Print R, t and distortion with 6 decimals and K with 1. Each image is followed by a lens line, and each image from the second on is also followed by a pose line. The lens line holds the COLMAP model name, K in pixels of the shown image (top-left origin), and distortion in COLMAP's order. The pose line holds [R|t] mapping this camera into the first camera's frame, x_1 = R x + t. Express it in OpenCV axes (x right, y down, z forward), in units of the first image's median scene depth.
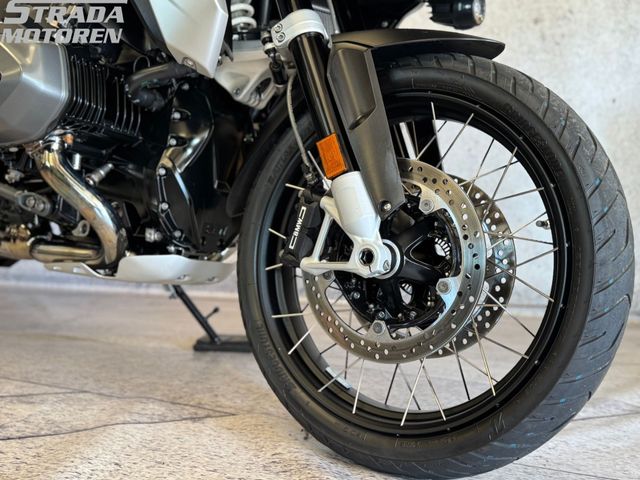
lens RADIAL K [[666.5, 0, 320.0], [0, 666.5, 240.0], [0, 0, 1]] dist [0.151187, -0.328598]
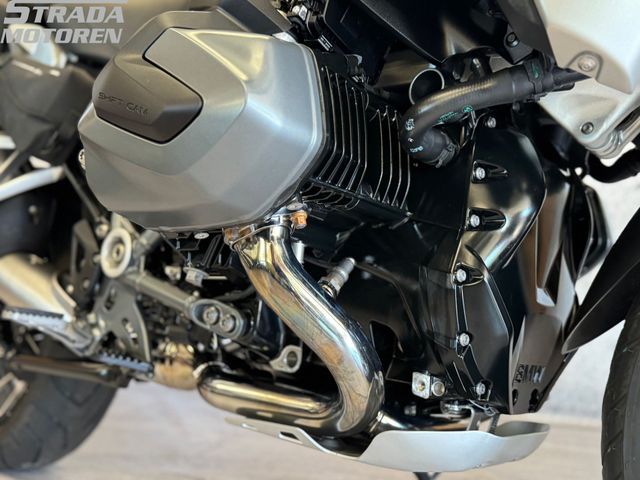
lens RADIAL K [[666.5, 0, 320.0], [0, 666.5, 240.0], [0, 0, 1]] dist [0.151187, -0.328598]
pose [[0.991654, 0.003091, -0.128892, -0.270515], [-0.014269, 0.996203, -0.085886, -0.079842], [0.128137, 0.087009, 0.987932, 0.435521]]
